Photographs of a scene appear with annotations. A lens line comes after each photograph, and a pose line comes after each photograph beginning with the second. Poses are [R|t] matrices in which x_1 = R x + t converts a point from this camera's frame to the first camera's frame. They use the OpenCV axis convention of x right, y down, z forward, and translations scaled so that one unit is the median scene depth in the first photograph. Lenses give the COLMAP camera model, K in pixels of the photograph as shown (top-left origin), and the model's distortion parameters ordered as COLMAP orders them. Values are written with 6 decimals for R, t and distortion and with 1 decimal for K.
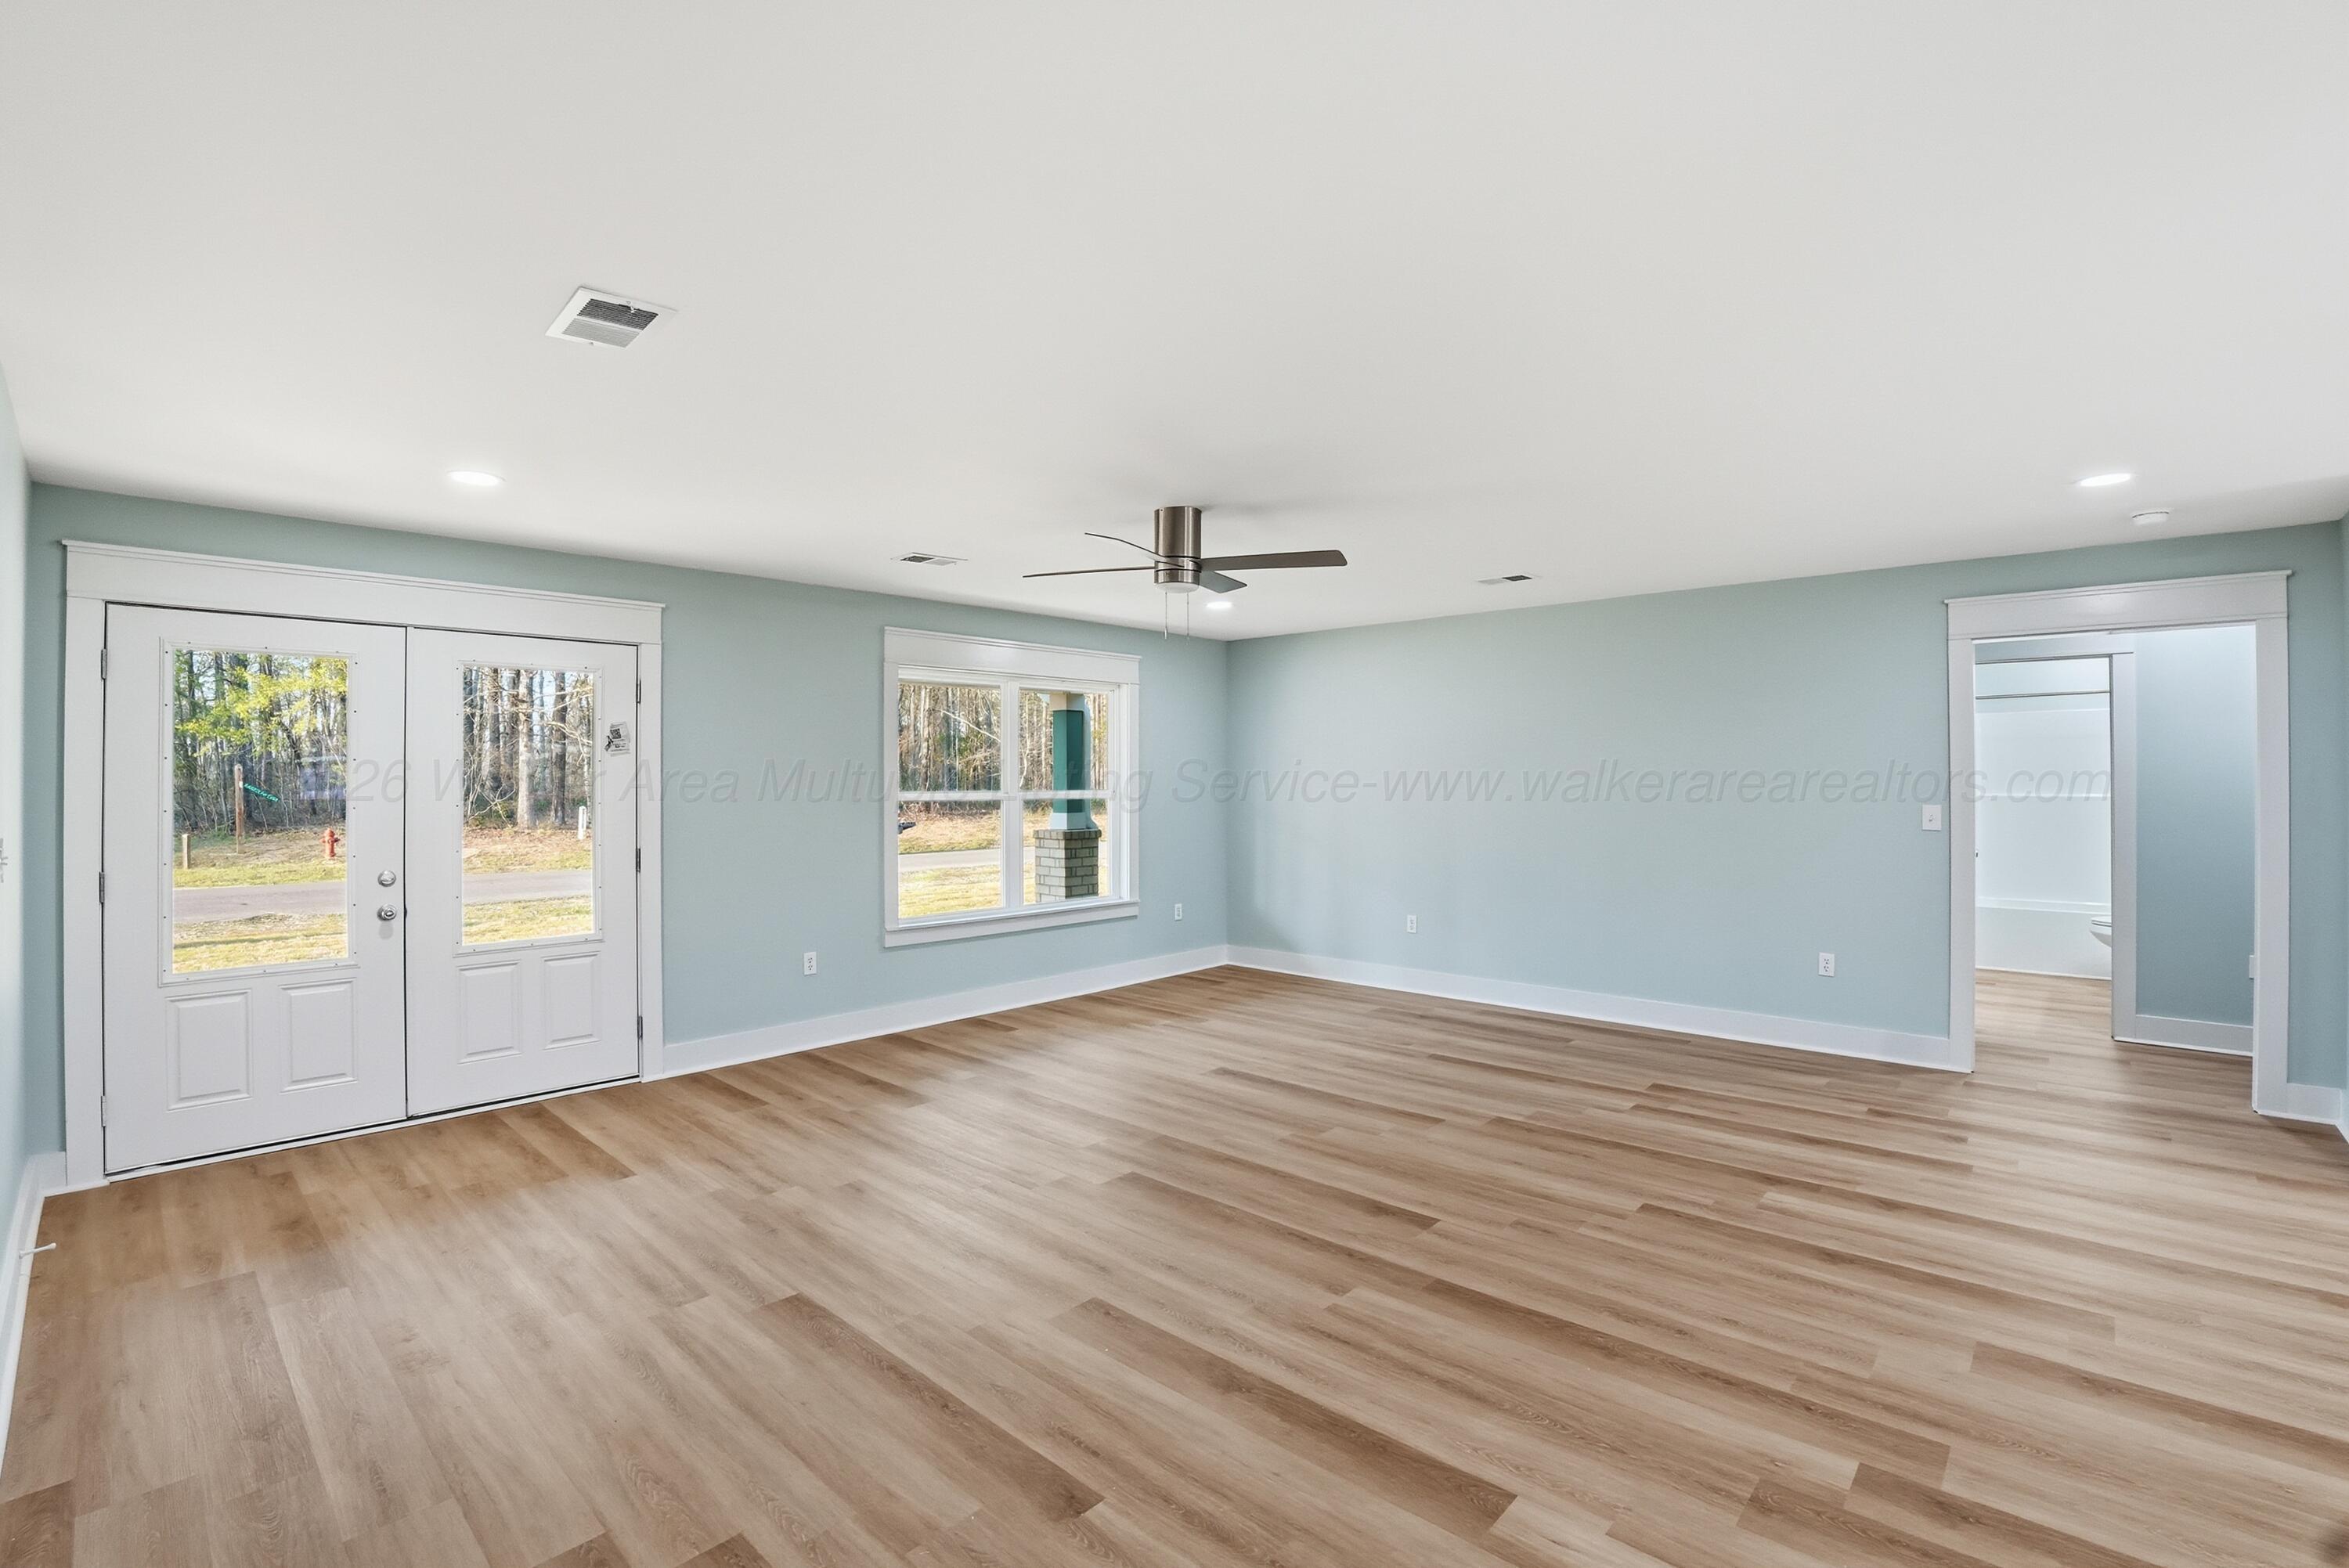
lens RADIAL K [[1041.1, 0, 1179.3], [0, 1041.1, 775.5], [0, 0, 1]] dist [-0.051416, 0.005968]
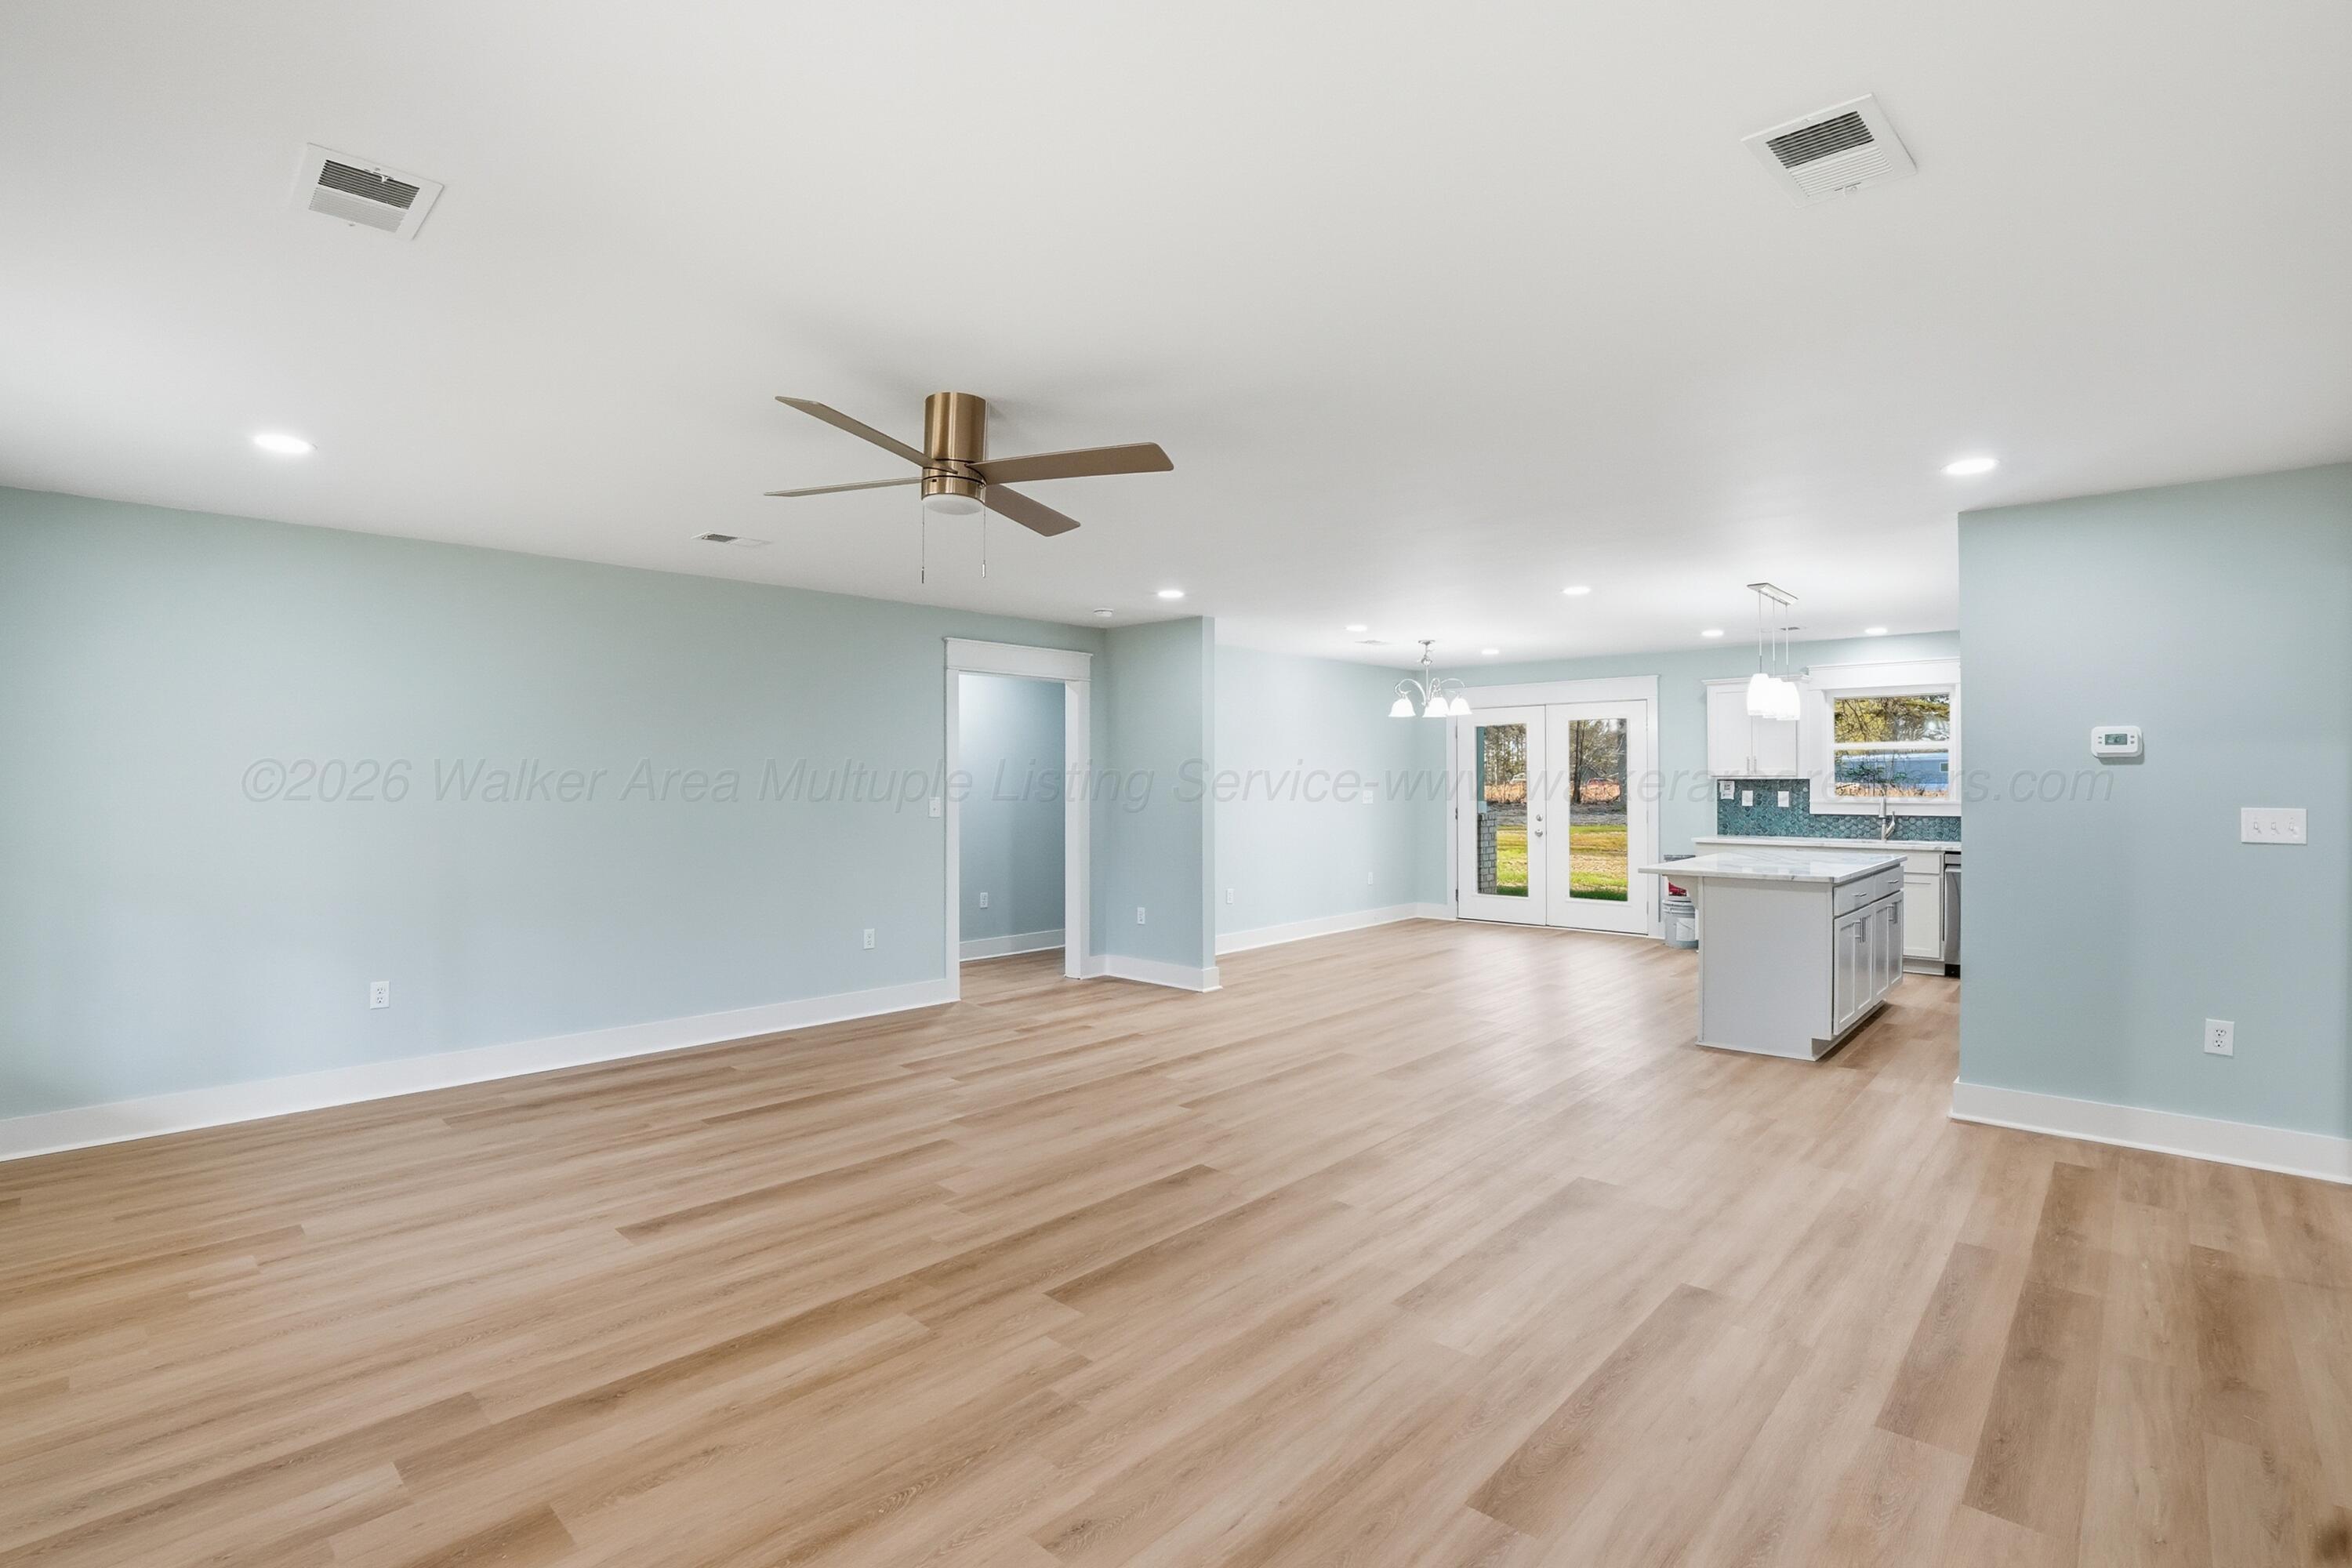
lens RADIAL K [[1099.0, 0, 1176.0], [0, 1099.0, 784.0], [0, 0, 1]] dist [-0.047286, 0.000475]
pose [[0.008499, 0.003423, 0.999958, -0.833194], [-0.000430, 0.999994, -0.003420, 0.021824], [-0.999964, -0.000401, 0.008500, 0.909270]]
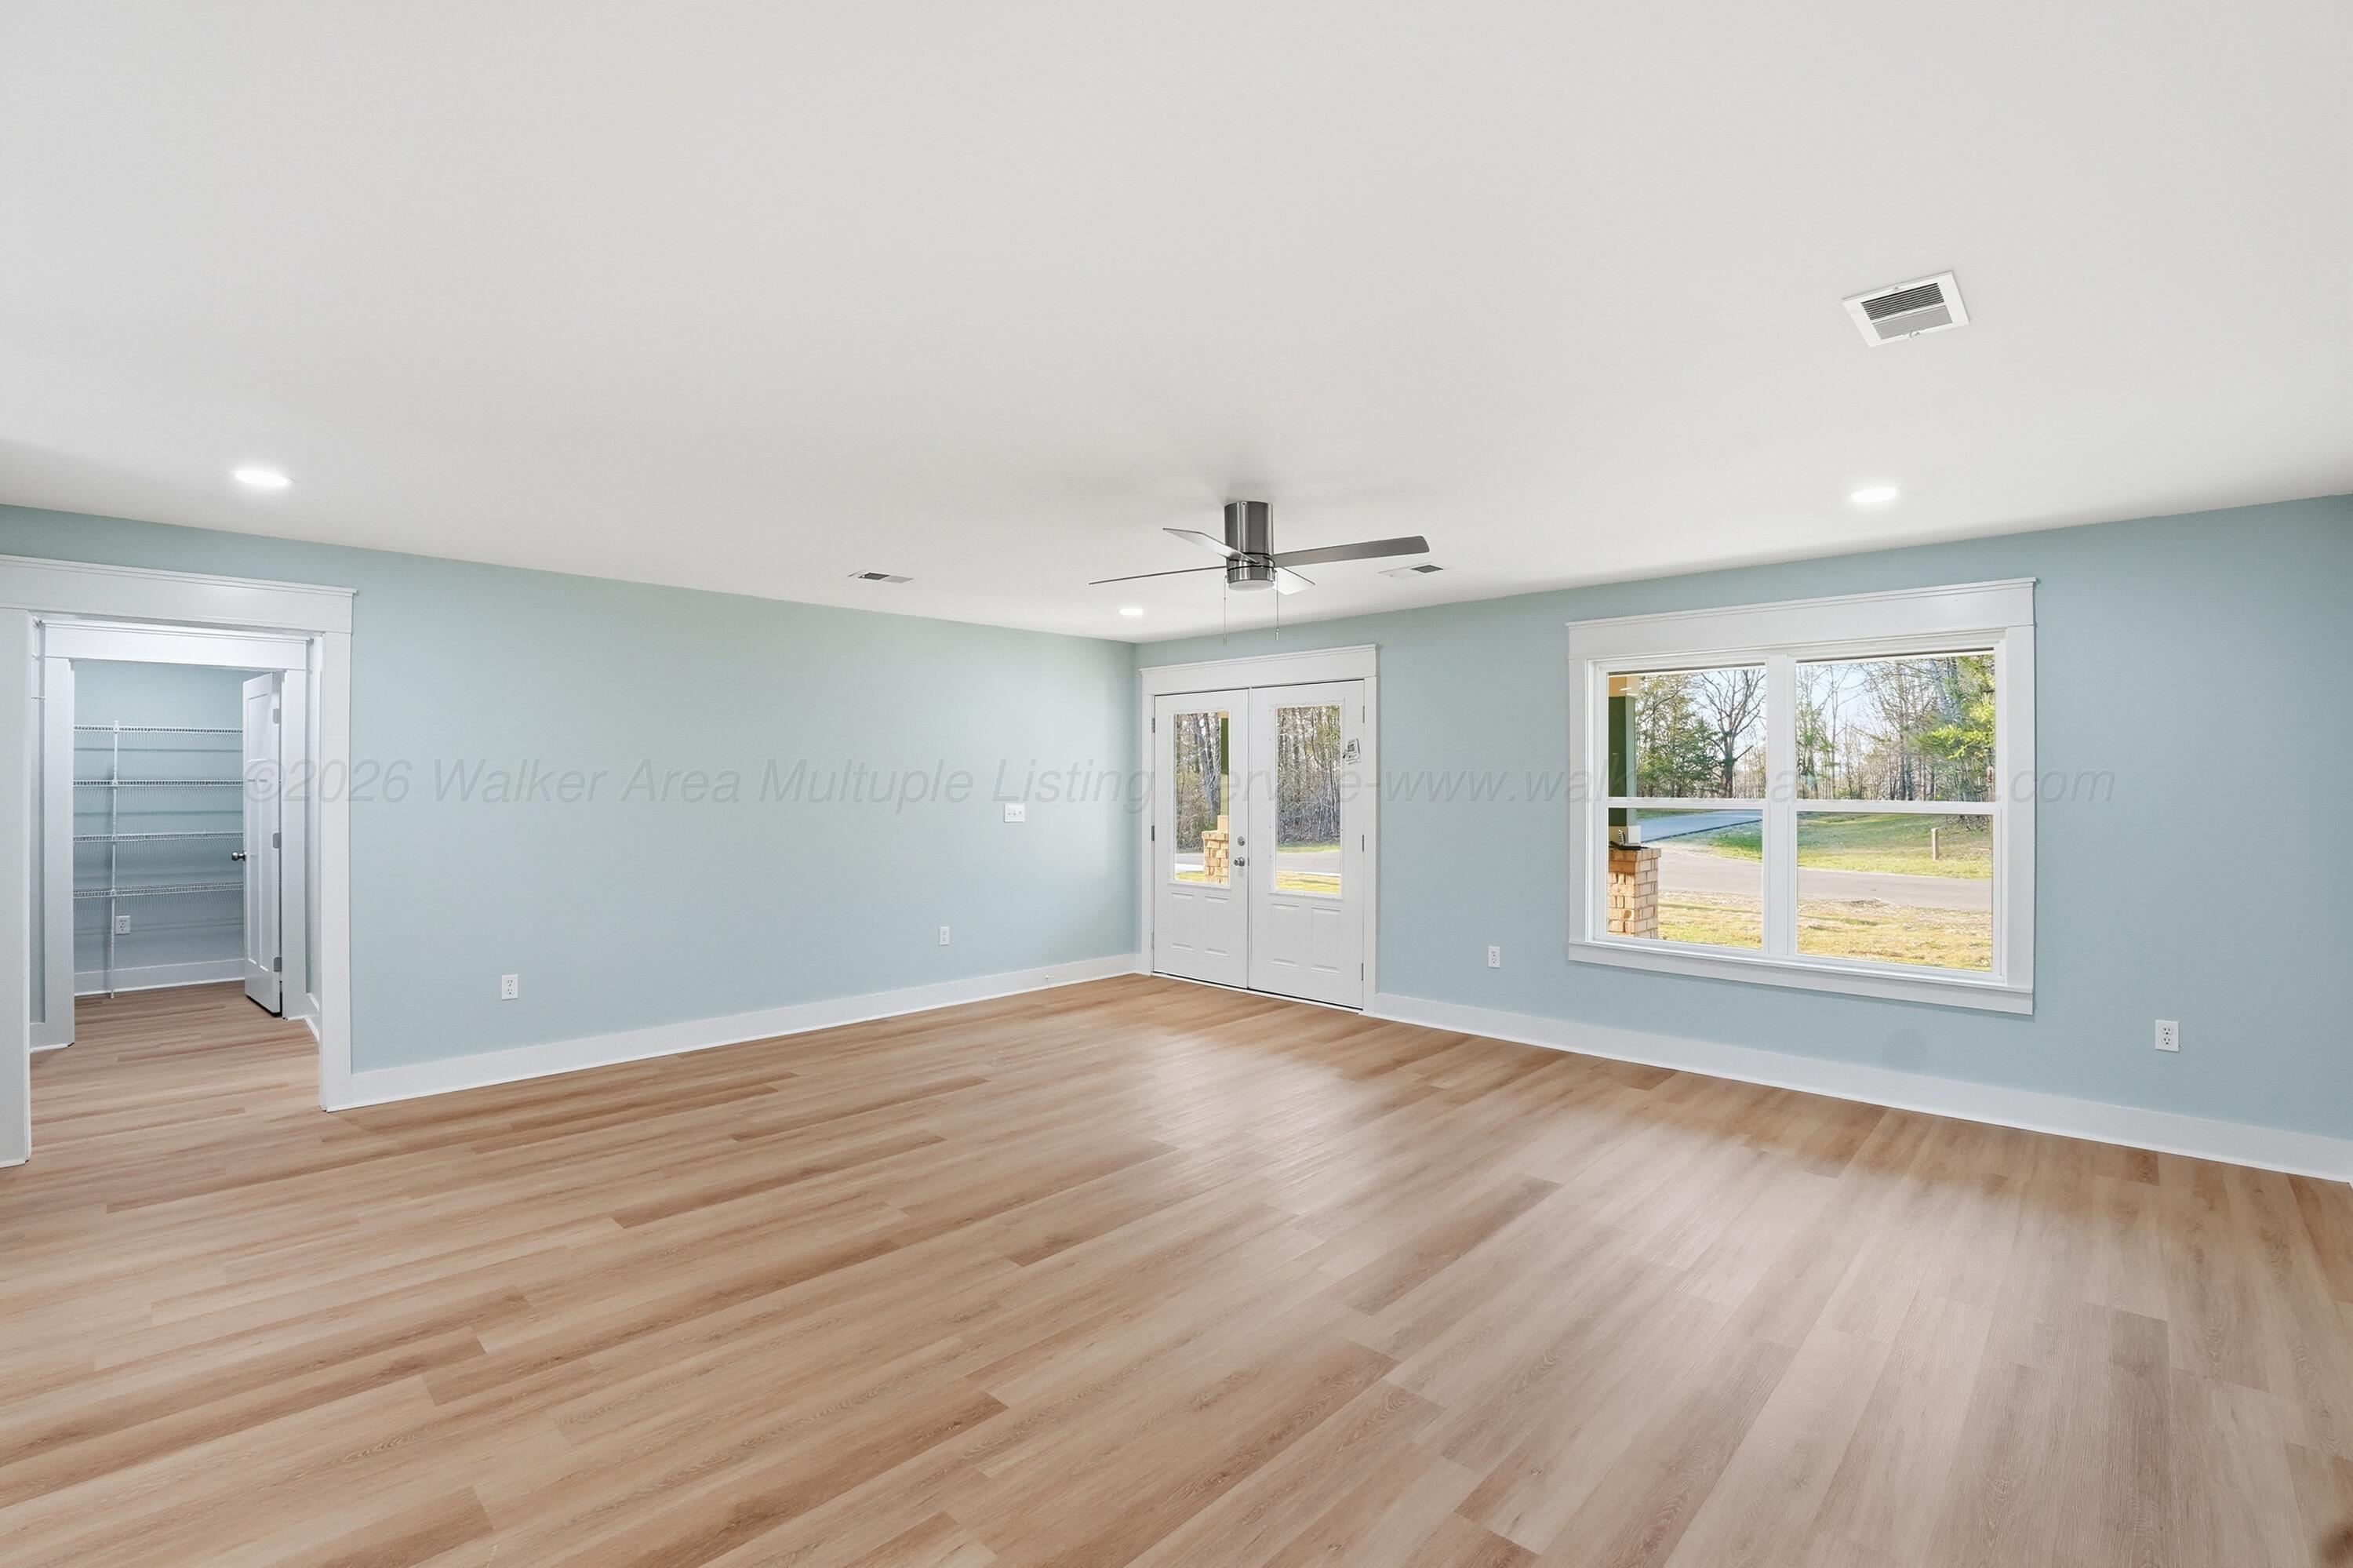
lens RADIAL K [[1043.0, 0, 1181.3], [0, 1043.0, 775.5], [0, 0, 1]] dist [-0.051416, 0.005968]
pose [[-0.028158, -0.002888, -0.999599, 1.041956], [0.000433, 0.999996, -0.002901, -0.001225], [0.999603, -0.000515, -0.028157, 1.042557]]
